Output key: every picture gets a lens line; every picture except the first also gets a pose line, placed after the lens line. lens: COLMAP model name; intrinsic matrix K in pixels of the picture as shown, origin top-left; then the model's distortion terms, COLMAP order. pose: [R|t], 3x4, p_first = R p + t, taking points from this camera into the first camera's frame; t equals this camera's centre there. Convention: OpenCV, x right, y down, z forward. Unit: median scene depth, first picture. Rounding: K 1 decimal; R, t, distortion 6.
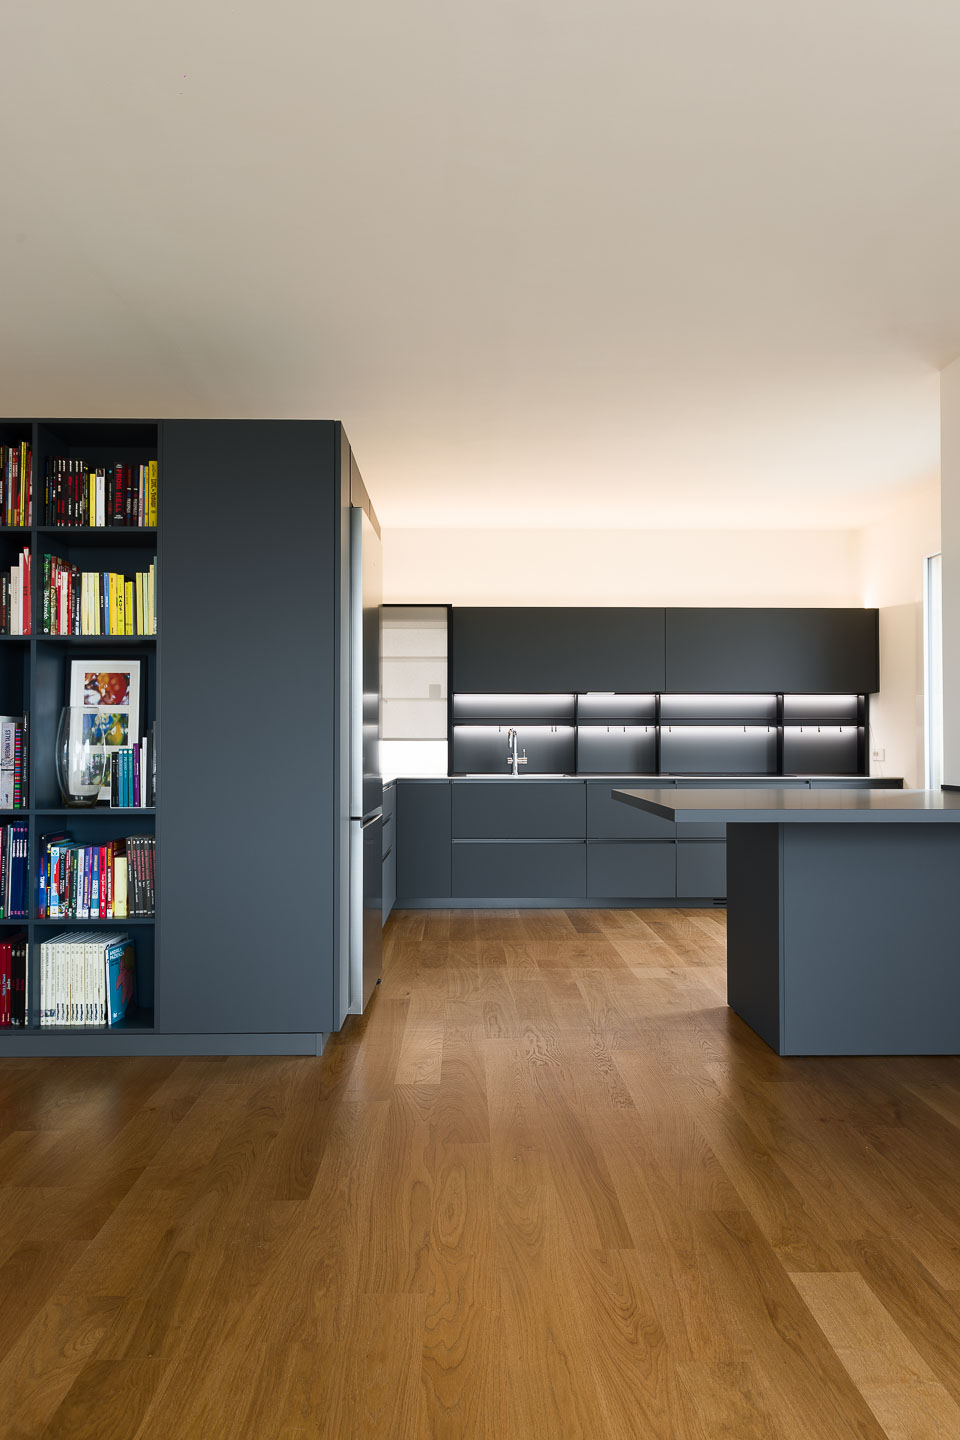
lens RADIAL K [[965.8, 0, 490.0], [0, 965.8, 726.9], [0, 0, 1]] dist [0.002933, -0.005918]
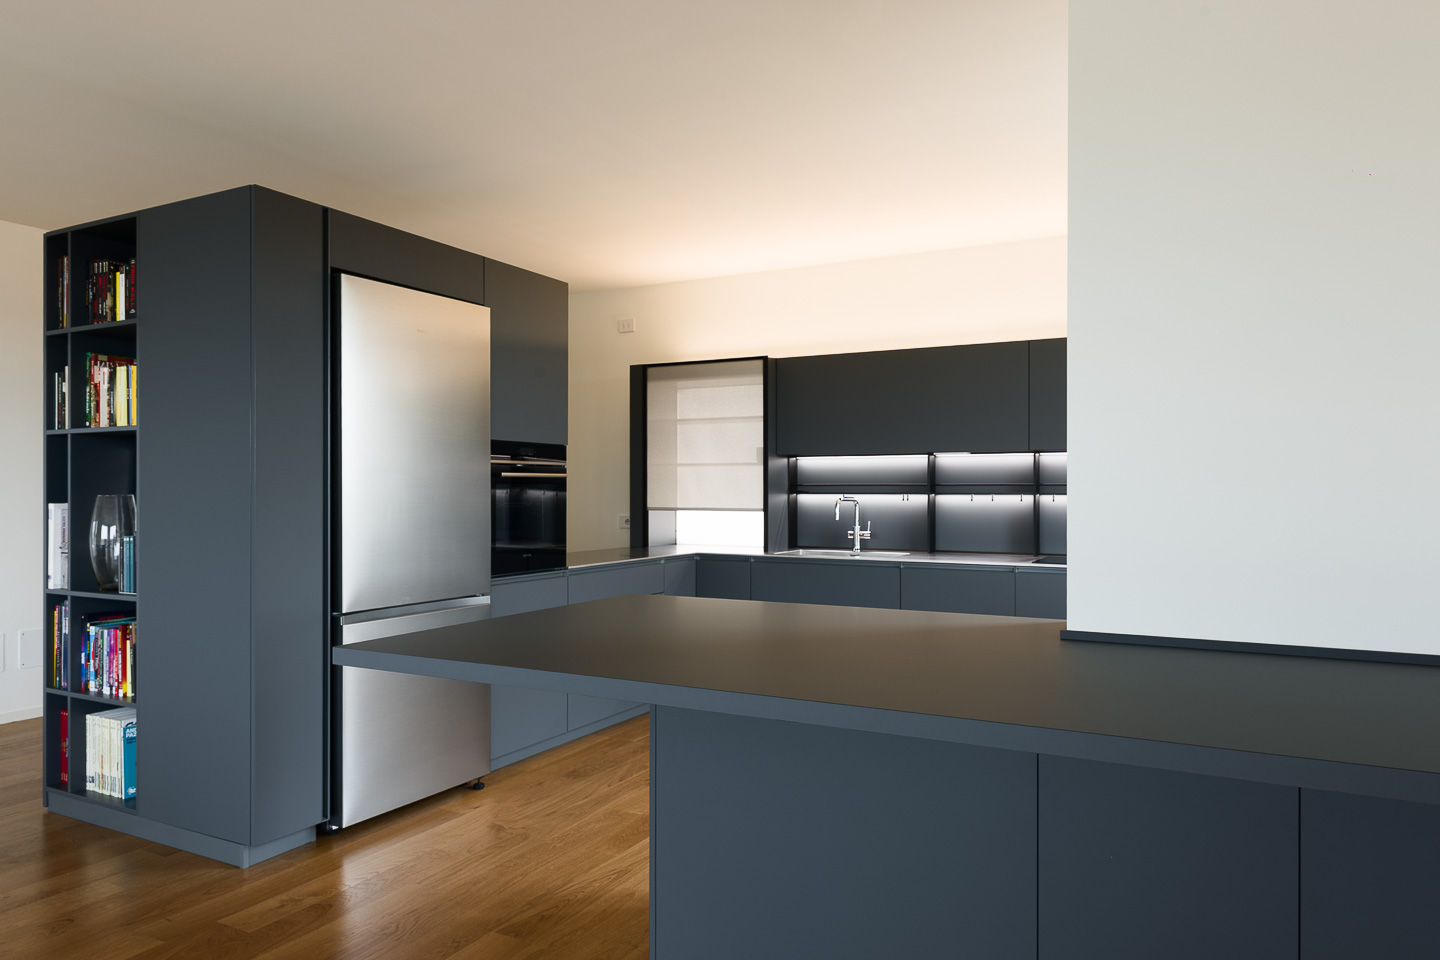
lens RADIAL K [[965.8, 0, 725.0], [0, 965.8, 487.6], [0, 0, 1]] dist [0.002933, -0.005918]
pose [[0.870042, -0.000835, -0.492977, 0.656921], [0.008374, 0.999879, 0.013085, -0.035498], [0.492906, -0.015512, 0.869944, 0.398697]]
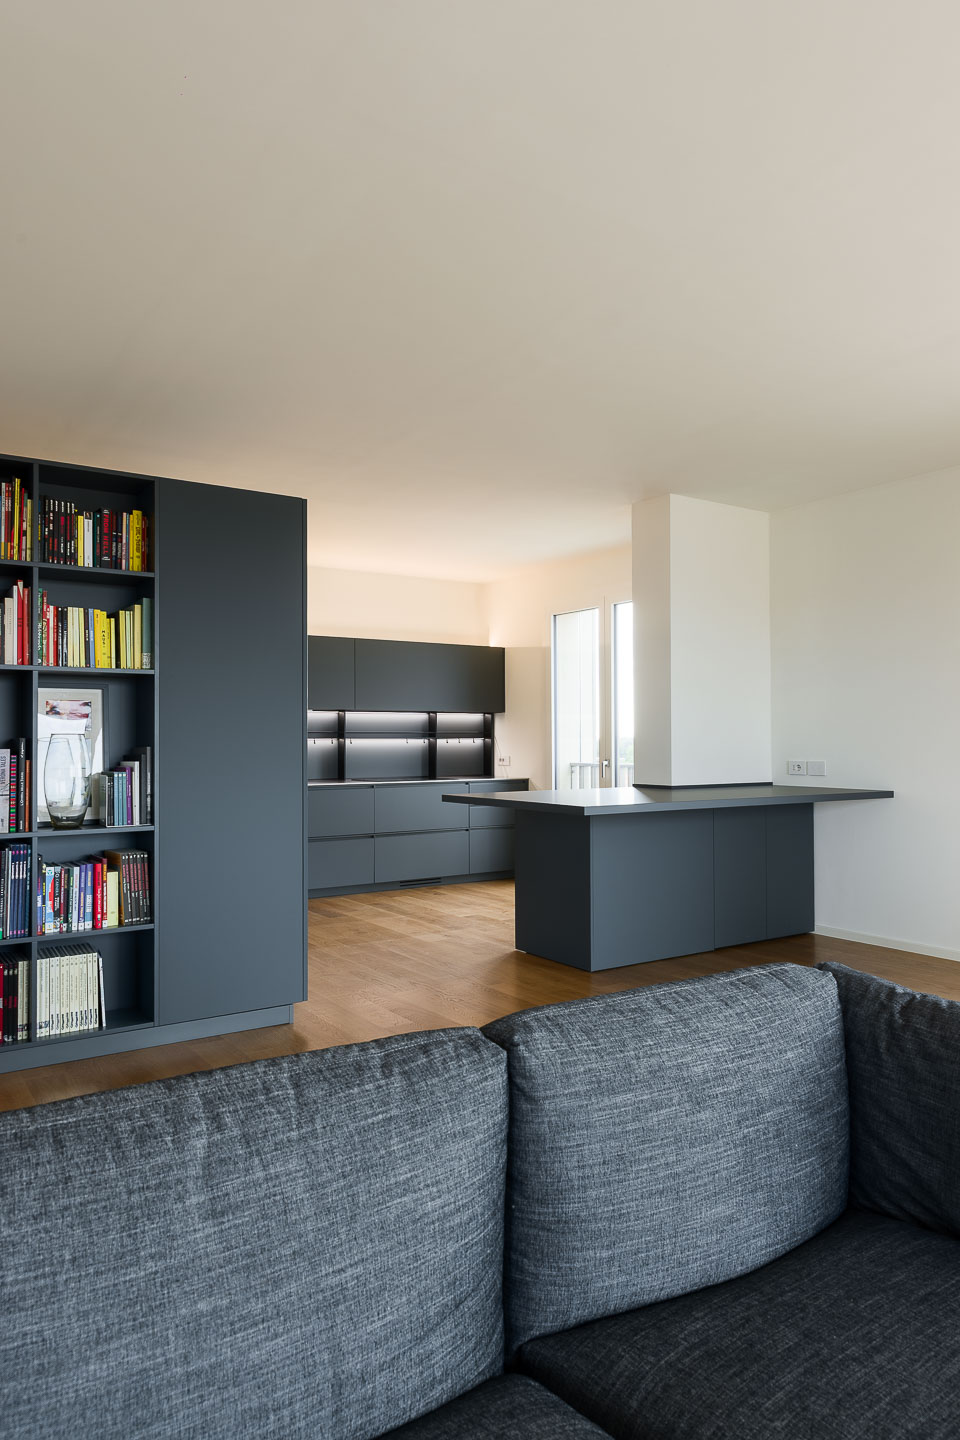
lens RADIAL K [[948.6, 0, 488.0], [0, 948.6, 726.8], [0, 0, 1]] dist [0.003197, 0.000287]
pose [[0.845426, 0.005074, 0.534069, -0.562170], [-0.005034, 0.999986, -0.001532, -0.027479], [-0.534069, -0.001394, 0.845439, -0.124536]]
